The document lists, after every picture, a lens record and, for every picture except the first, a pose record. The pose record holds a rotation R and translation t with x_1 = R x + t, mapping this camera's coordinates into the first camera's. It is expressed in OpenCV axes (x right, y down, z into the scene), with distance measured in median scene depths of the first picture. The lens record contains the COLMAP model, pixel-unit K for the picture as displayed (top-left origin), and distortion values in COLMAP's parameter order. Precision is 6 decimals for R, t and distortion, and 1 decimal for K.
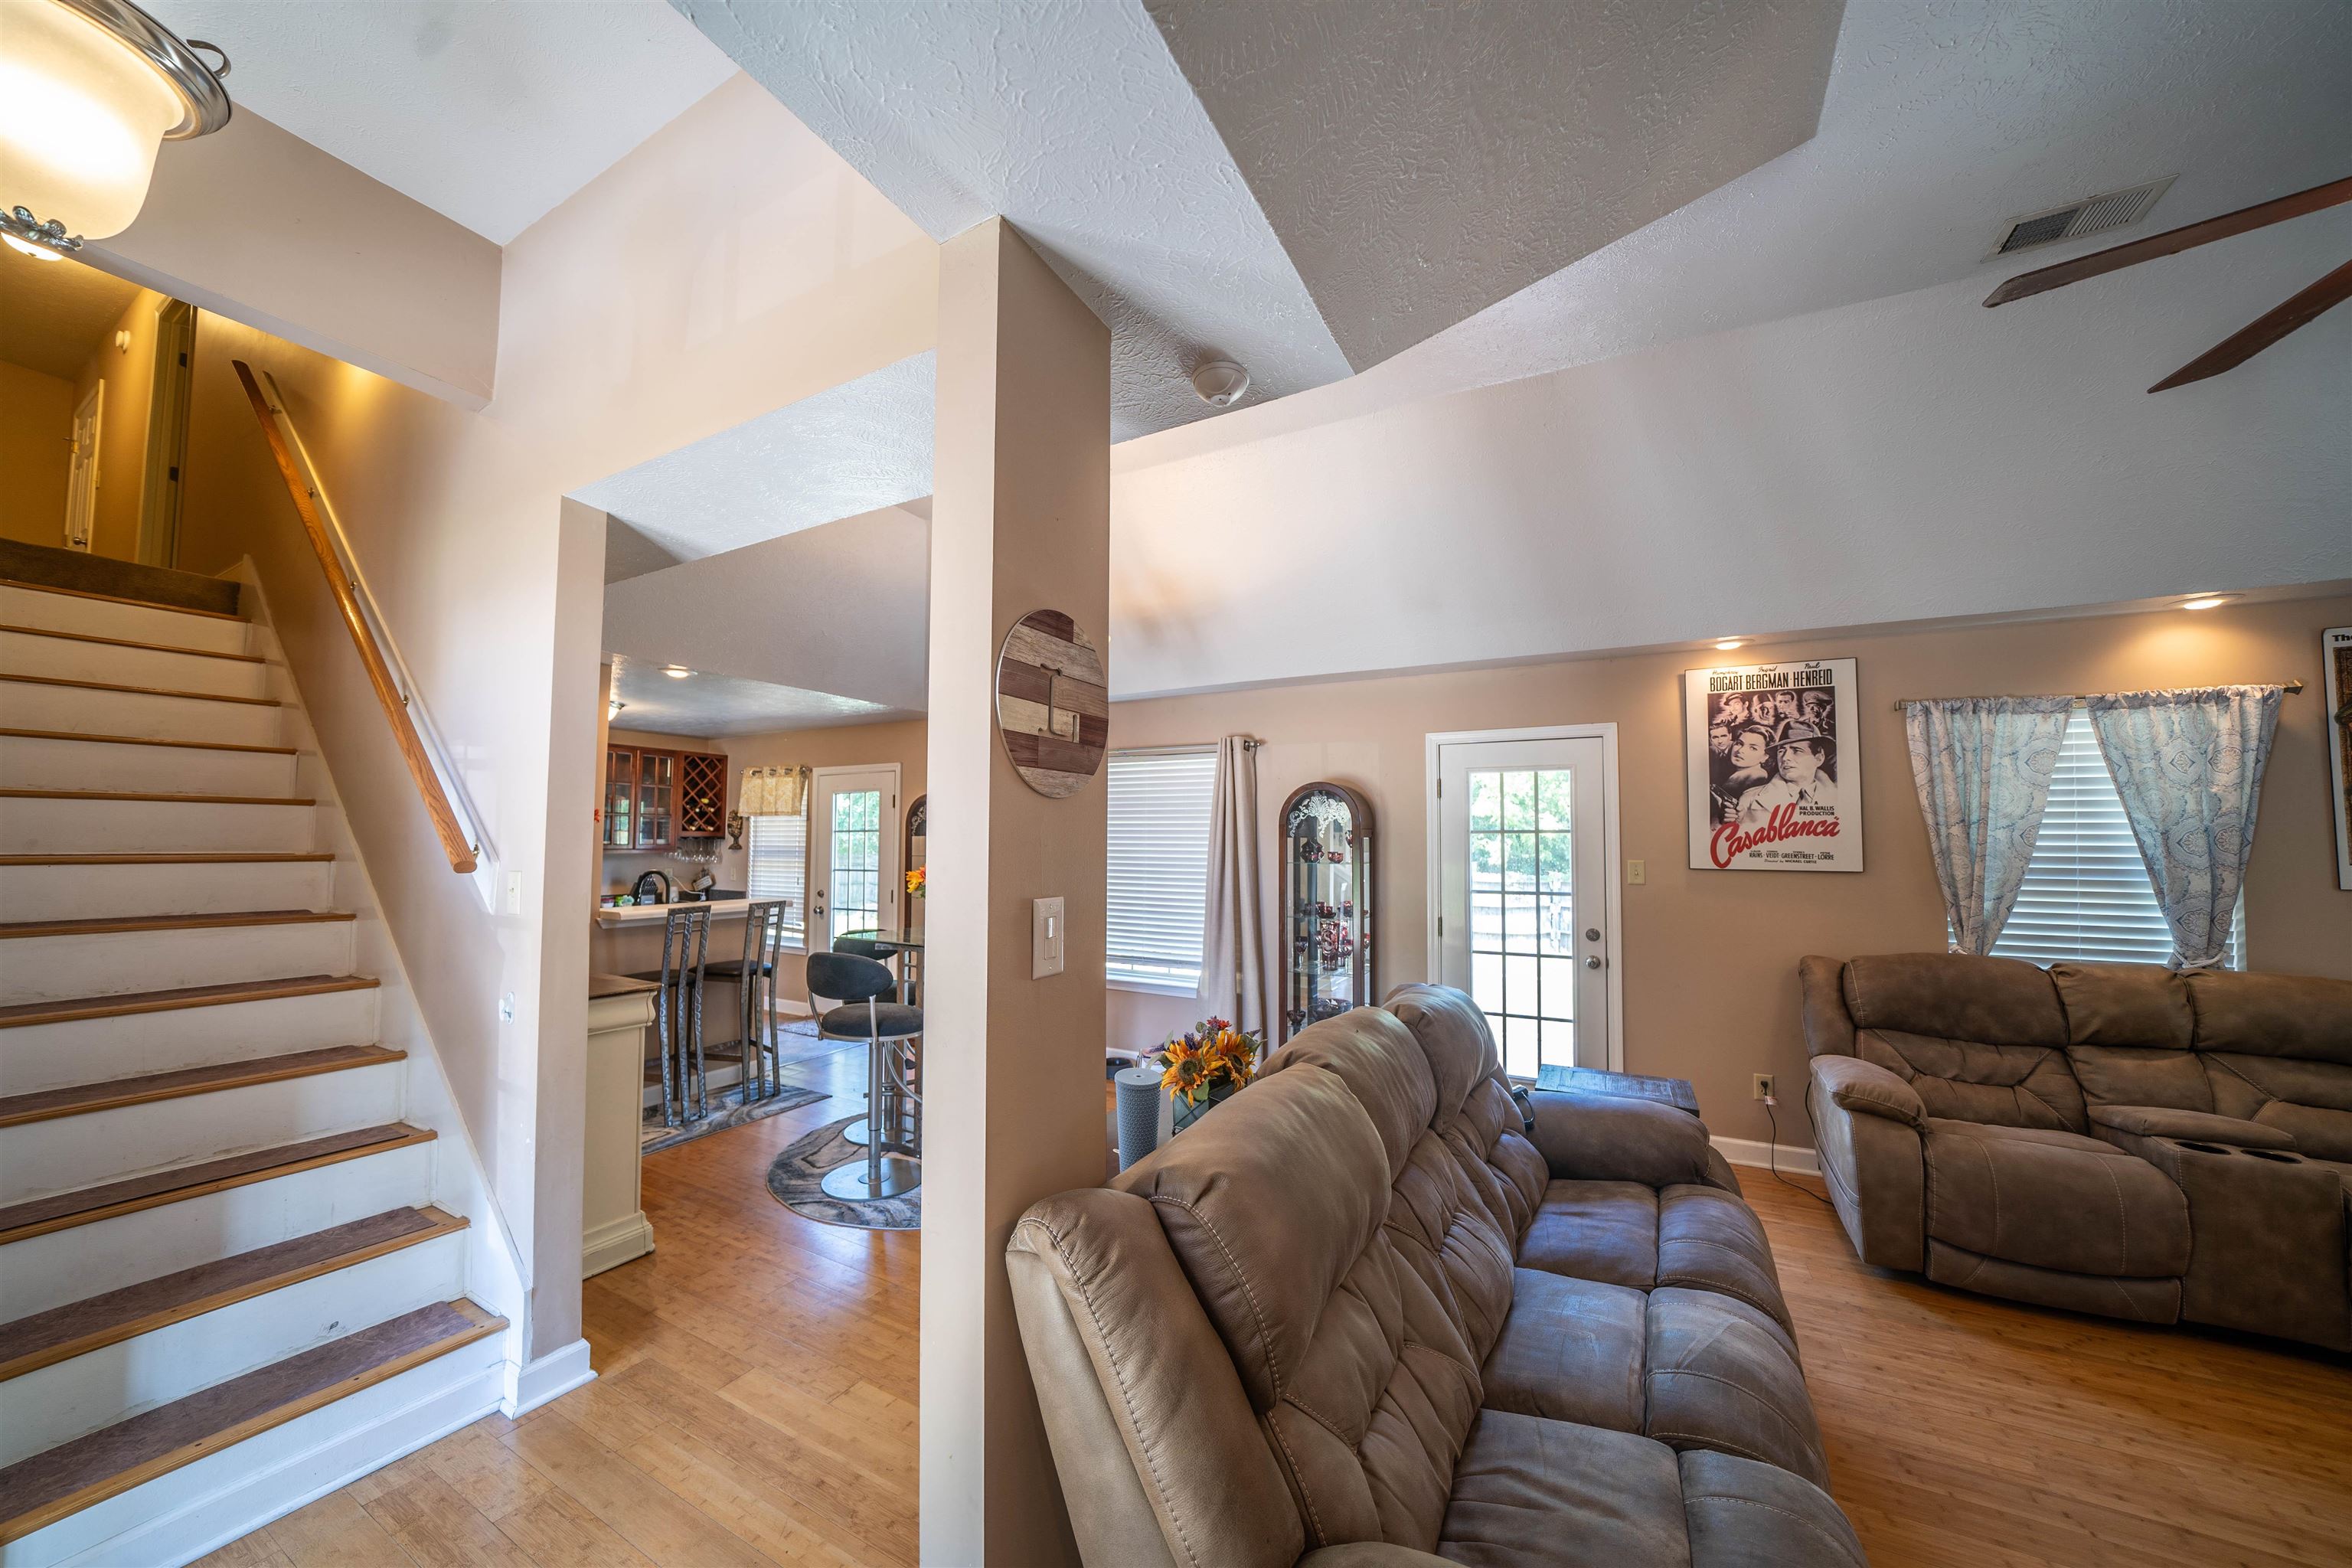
lens RADIAL K [[818.2, 0, 1157.2], [0, 818.2, 806.5], [0, 0, 1]] dist [-0.024051, 0.001816]
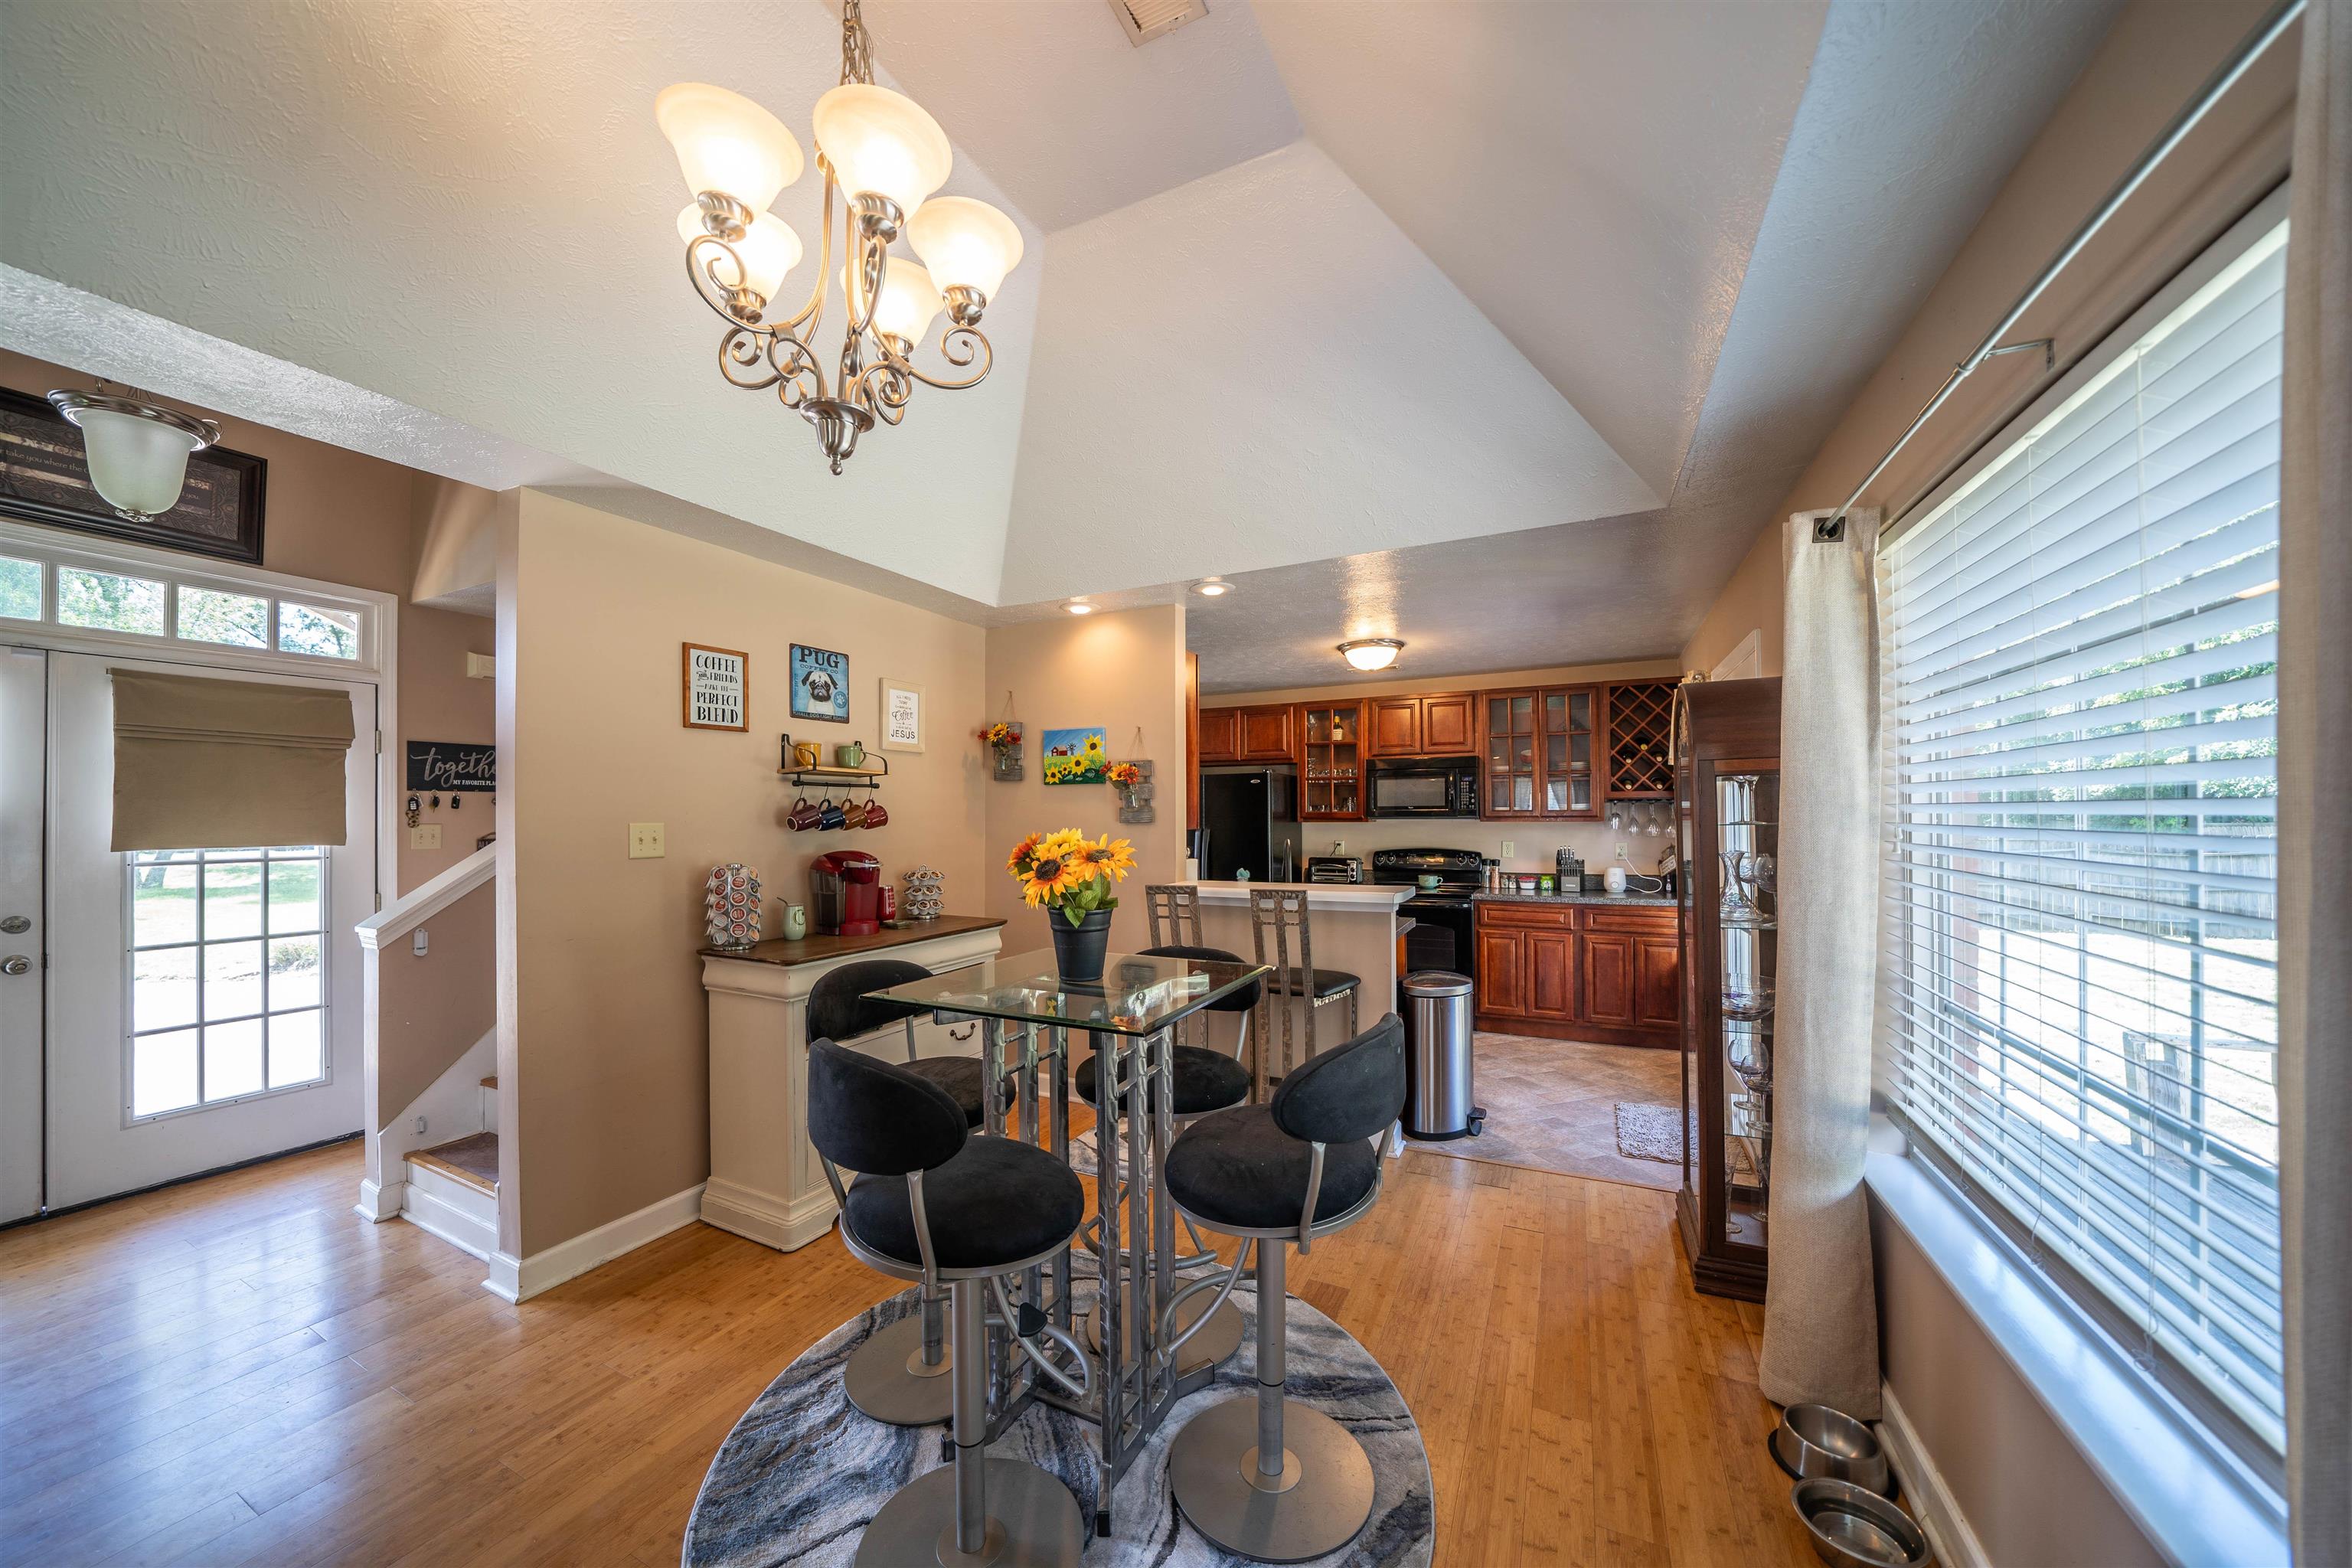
lens RADIAL K [[818.2, 0, 1157.2], [0, 818.2, 806.5], [0, 0, 1]] dist [-0.024051, 0.001816]
pose [[0.036552, -0.017481, -0.999179, 0.176492], [0.045844, 0.998824, -0.015797, 0.052112], [0.998280, -0.045229, 0.037310, 0.824251]]
